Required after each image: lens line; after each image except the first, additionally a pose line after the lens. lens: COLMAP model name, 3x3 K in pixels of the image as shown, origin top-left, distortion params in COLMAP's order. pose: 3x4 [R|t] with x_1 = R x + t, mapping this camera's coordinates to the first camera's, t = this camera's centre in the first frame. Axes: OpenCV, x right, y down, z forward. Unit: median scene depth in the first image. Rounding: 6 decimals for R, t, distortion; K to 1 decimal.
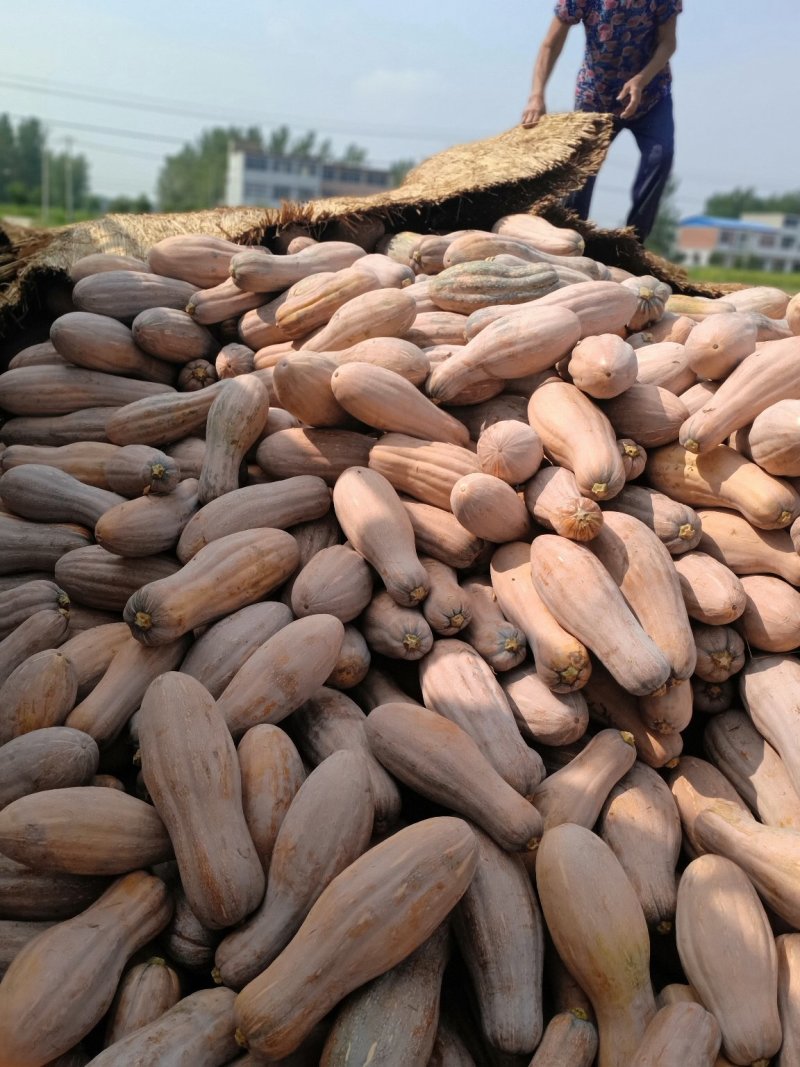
lens RADIAL K [[972.5, 0, 400.0], [0, 972.5, 533.5], [0, 0, 1]] dist [0.048799, -0.115415]
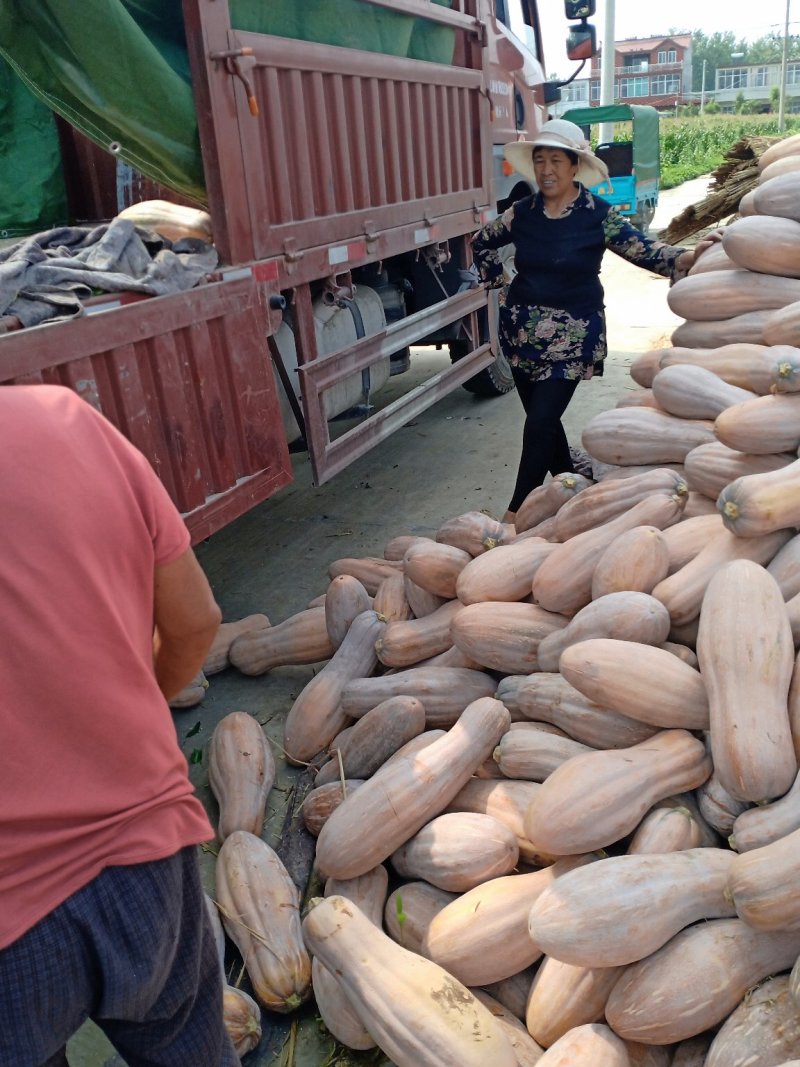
lens RADIAL K [[972.5, 0, 400.0], [0, 972.5, 533.5], [0, 0, 1]] dist [0.048799, -0.115415]
pose [[0.717261, 0.121381, -0.686151, 0.187918], [-0.066392, 0.992136, 0.106108, 0.024085], [0.693634, -0.030552, 0.719679, -0.005046]]
